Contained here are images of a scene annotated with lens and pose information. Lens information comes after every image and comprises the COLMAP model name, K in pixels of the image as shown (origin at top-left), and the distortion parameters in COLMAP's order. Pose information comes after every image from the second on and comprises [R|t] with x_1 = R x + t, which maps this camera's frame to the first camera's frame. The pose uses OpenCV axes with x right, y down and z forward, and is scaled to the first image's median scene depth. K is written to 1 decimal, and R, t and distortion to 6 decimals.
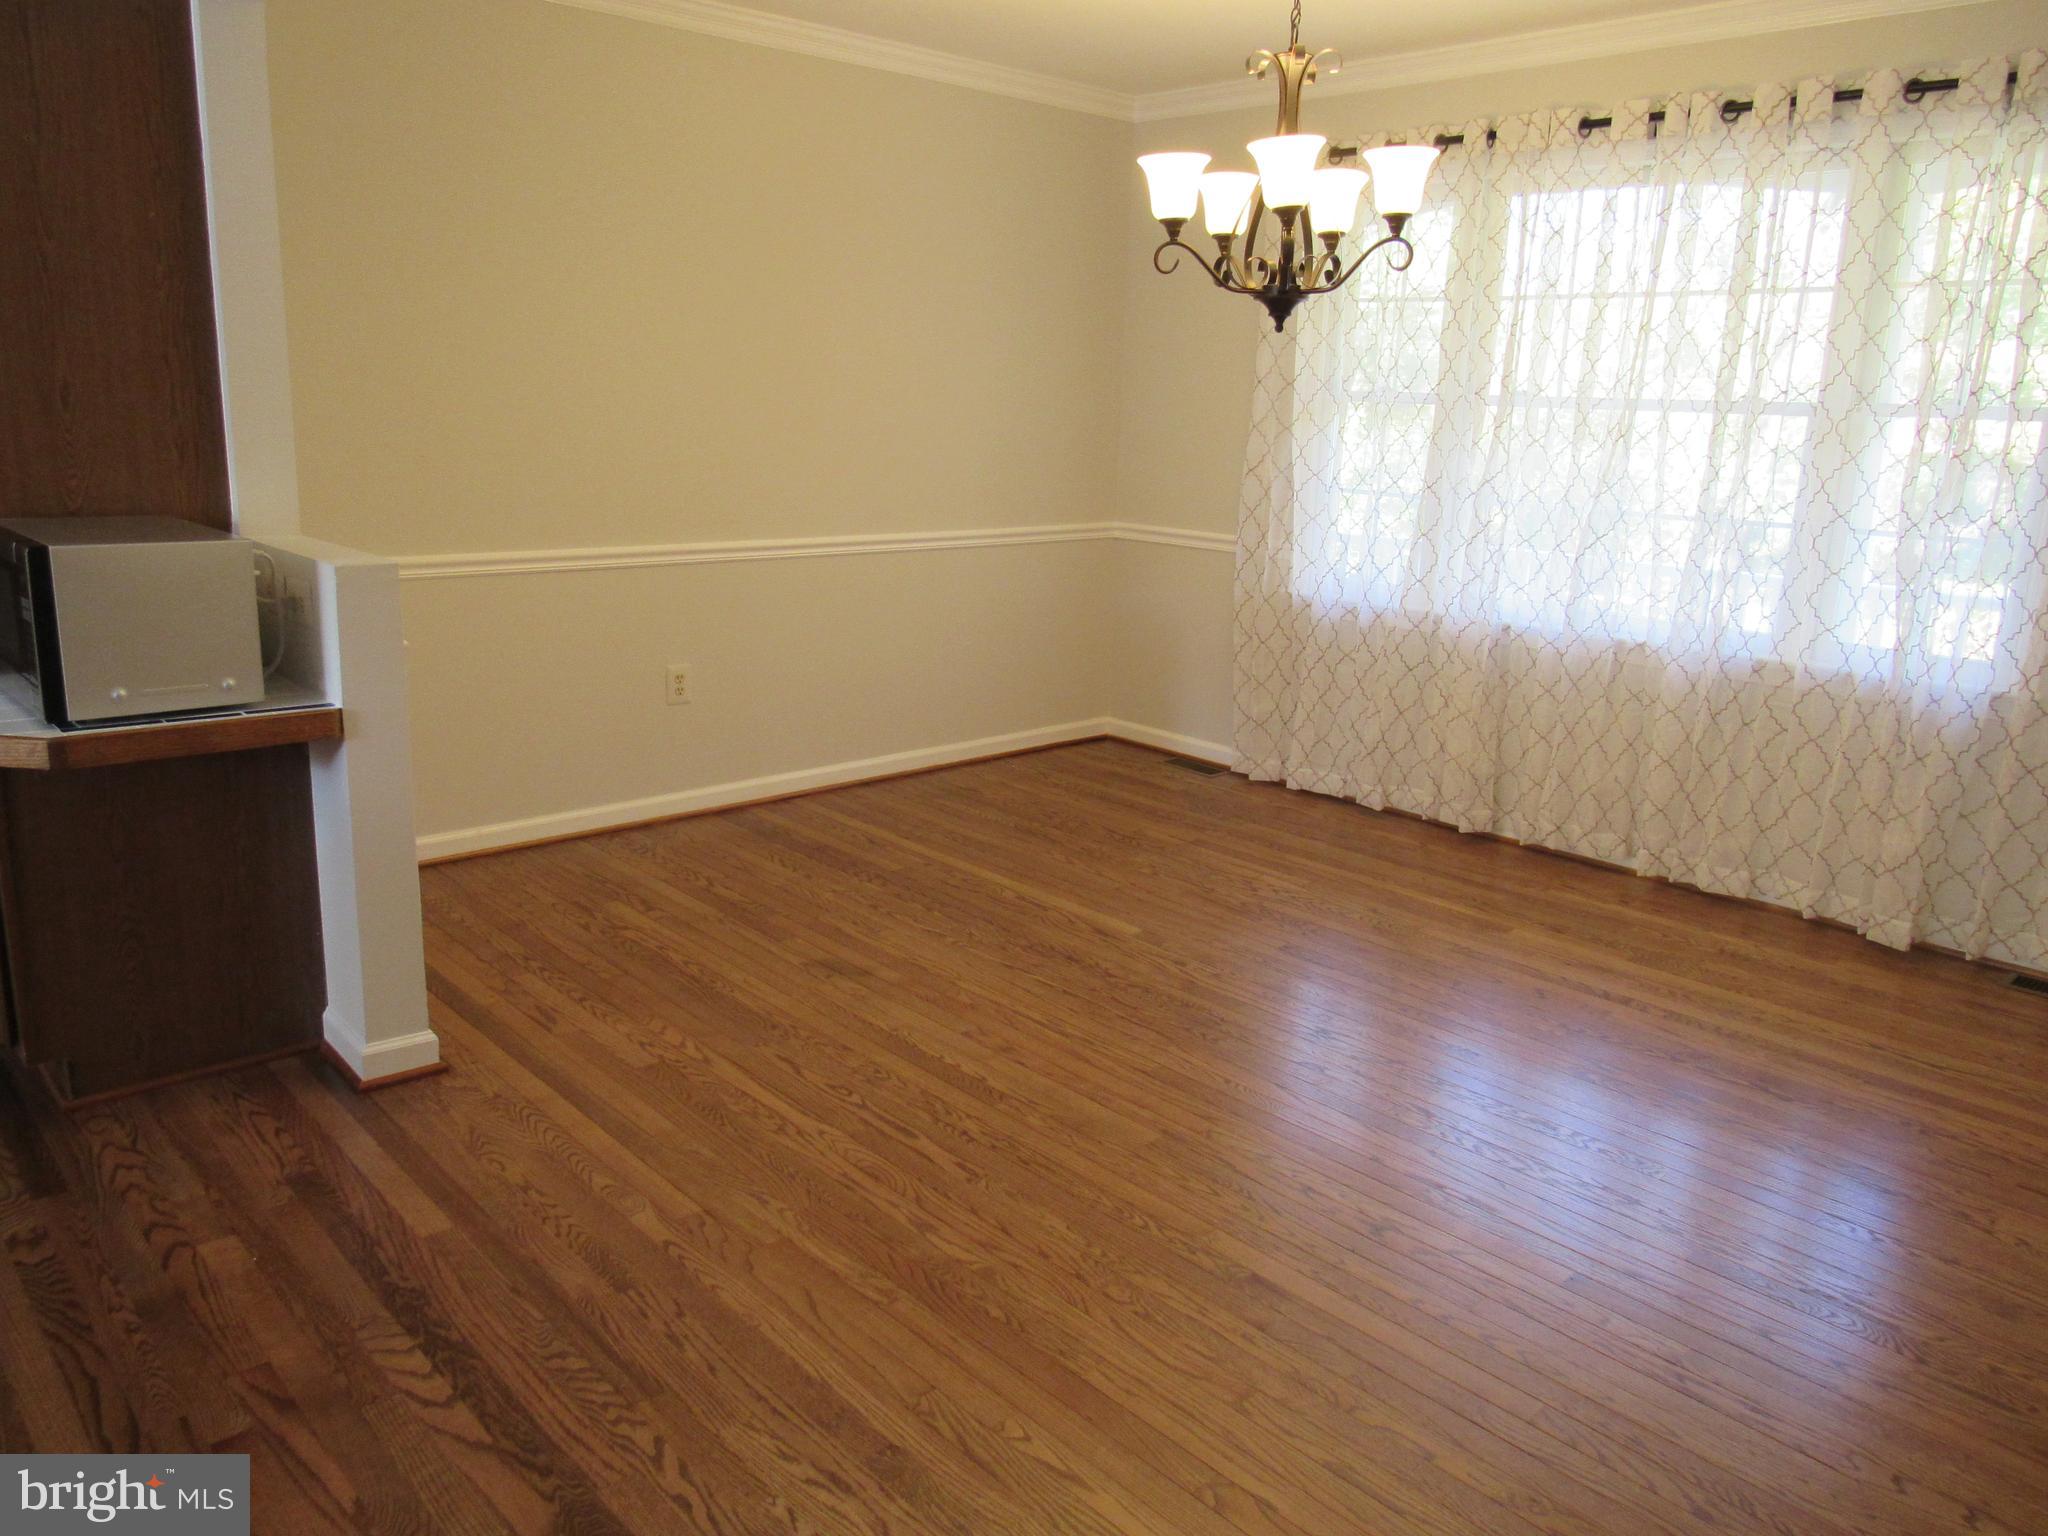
lens RADIAL K [[1470.4, 0, 1024.0], [0, 1470.4, 768.0], [0, 0, 1]] dist [-0.035645, 0.005842]
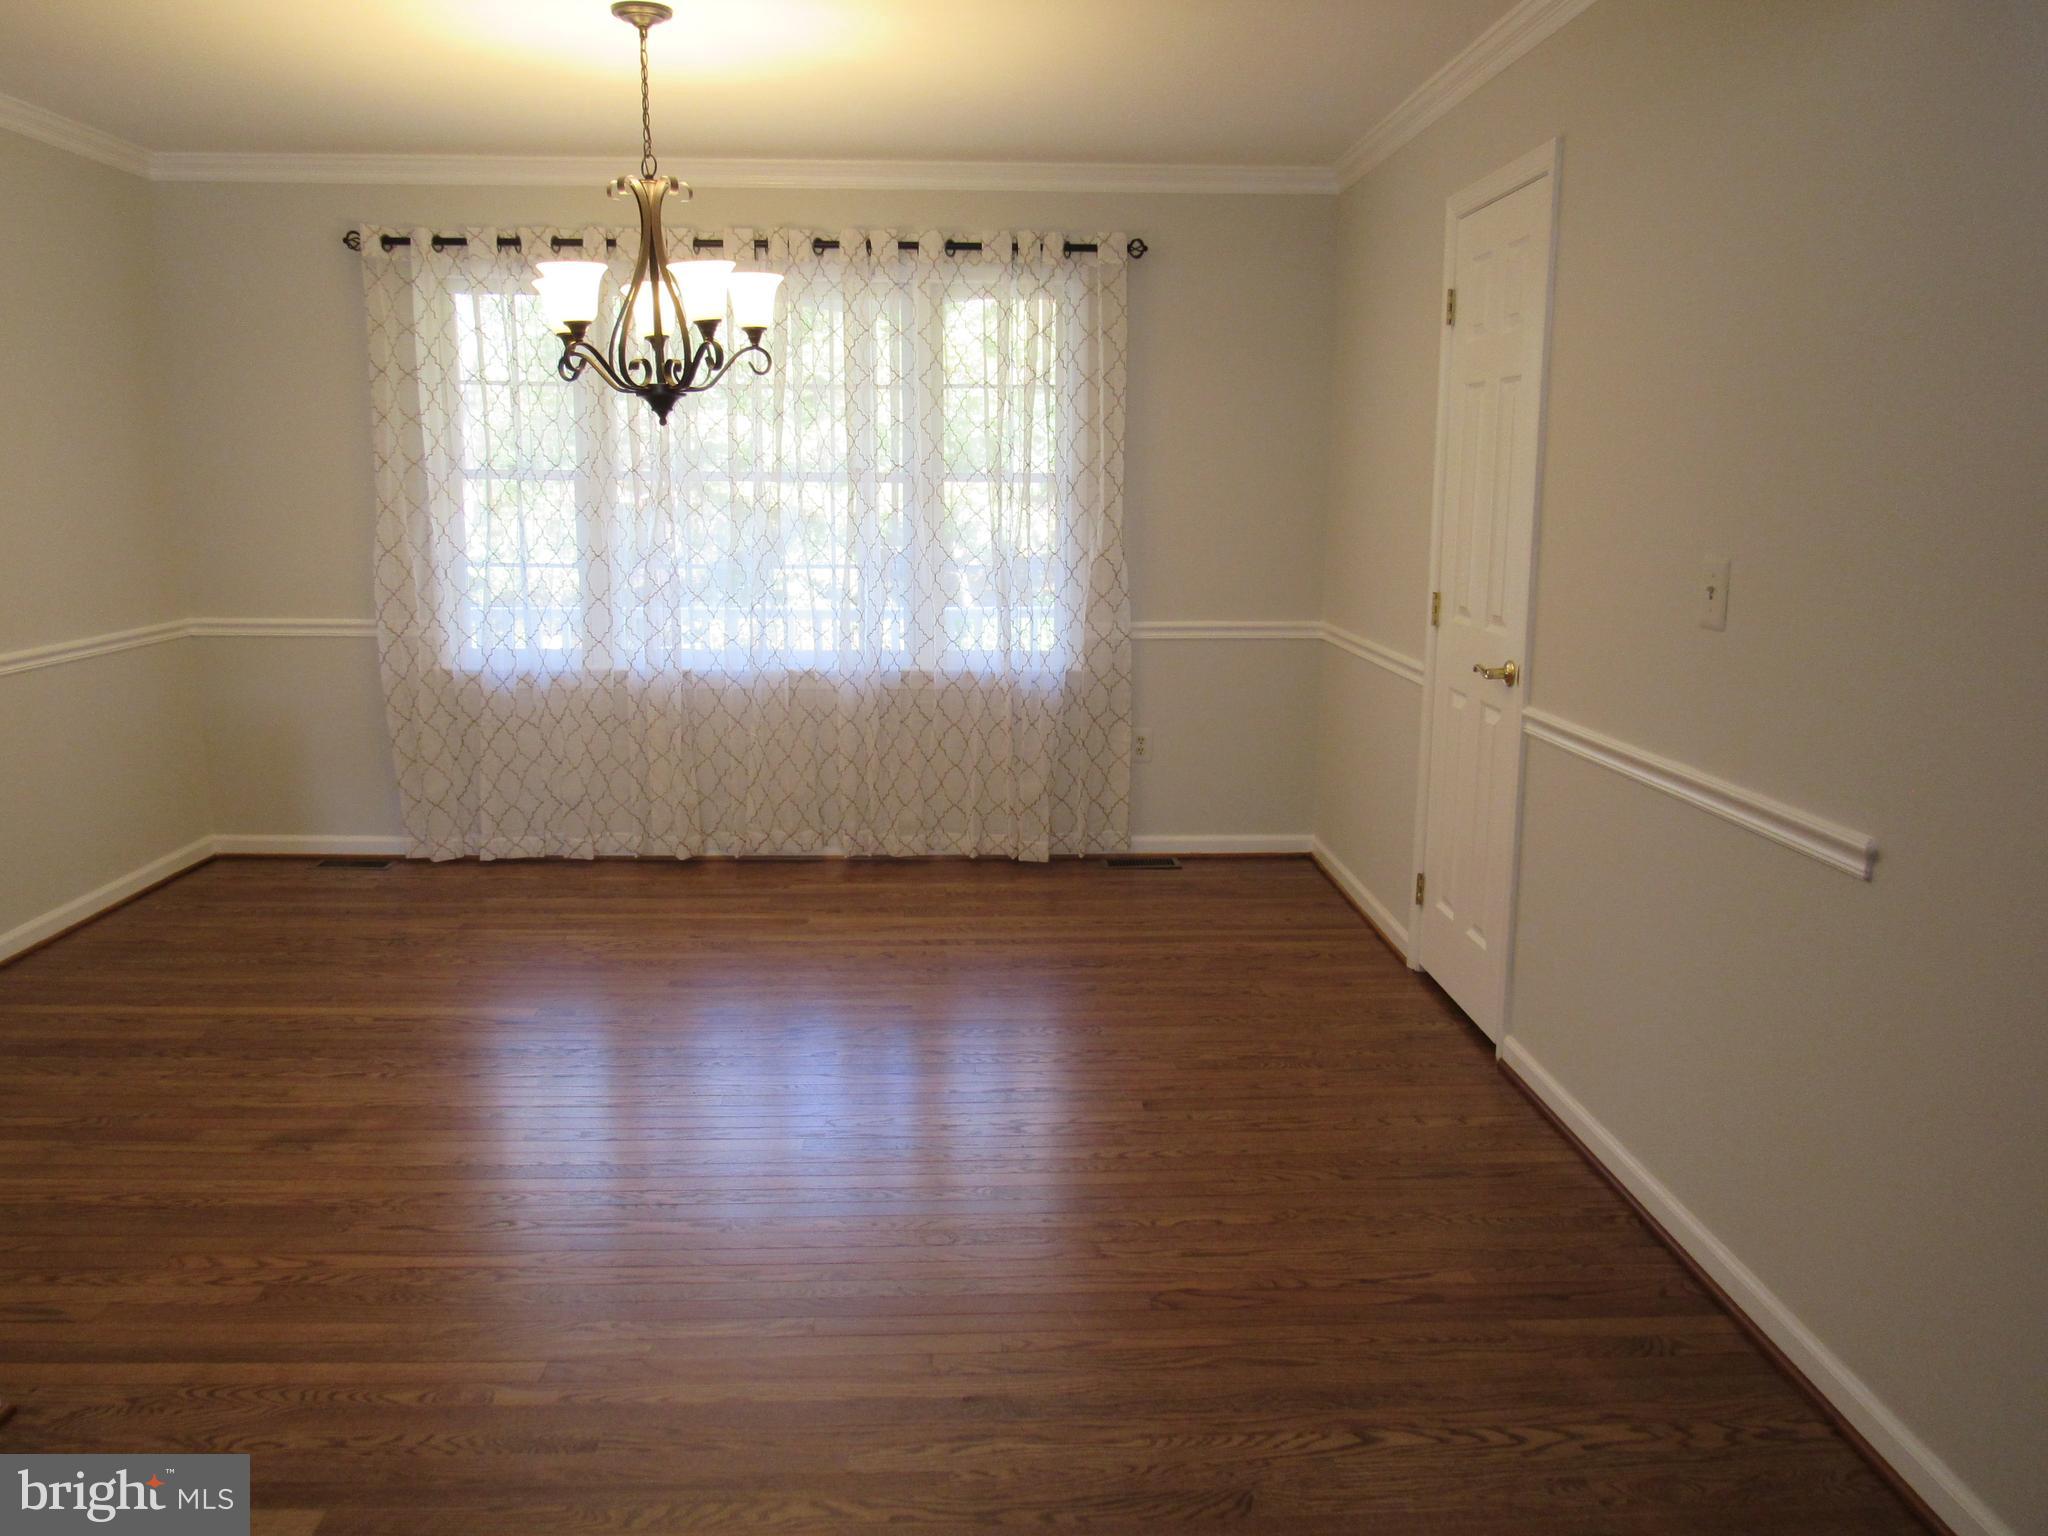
lens RADIAL K [[1470.4, 0, 1024.0], [0, 1470.4, 768.0], [0, 0, 1]] dist [-0.035645, 0.005842]
pose [[0.636849, -0.167104, 0.752662, -0.410888], [0.194204, 0.979520, 0.053149, -0.037553], [-0.746129, 0.112322, 0.656259, 0.073804]]
